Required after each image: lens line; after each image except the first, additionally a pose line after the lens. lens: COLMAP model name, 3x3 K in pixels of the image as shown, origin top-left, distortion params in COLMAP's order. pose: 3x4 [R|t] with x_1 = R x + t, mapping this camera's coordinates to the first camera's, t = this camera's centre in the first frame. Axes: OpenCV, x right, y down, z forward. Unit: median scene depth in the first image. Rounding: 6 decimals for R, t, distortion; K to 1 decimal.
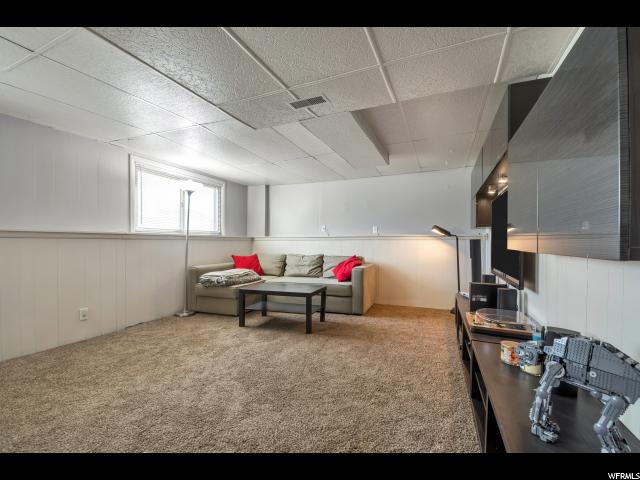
lens RADIAL K [[288.8, 0, 320.0], [0, 288.8, 240.0], [0, 0, 1]] dist [0.040160, -0.031888]
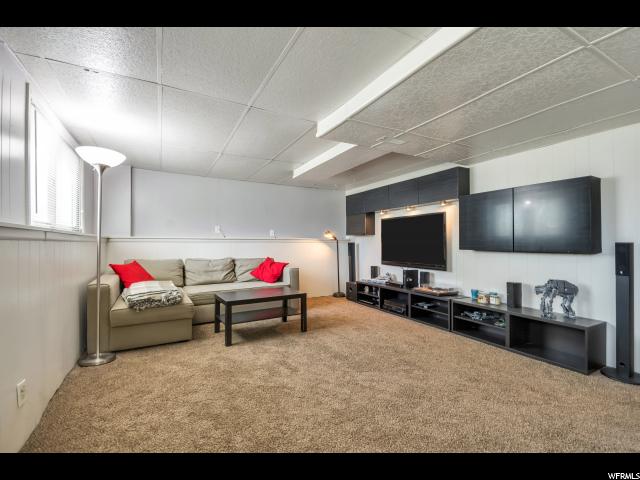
lens RADIAL K [[288.8, 0, 320.0], [0, 288.8, 240.0], [0, 0, 1]] dist [0.040160, -0.031888]
pose [[0.626867, 0.010778, 0.779052, -0.644982], [-0.010960, 0.999927, -0.005014, -0.006723], [-0.779050, -0.005395, 0.626939, 0.223932]]
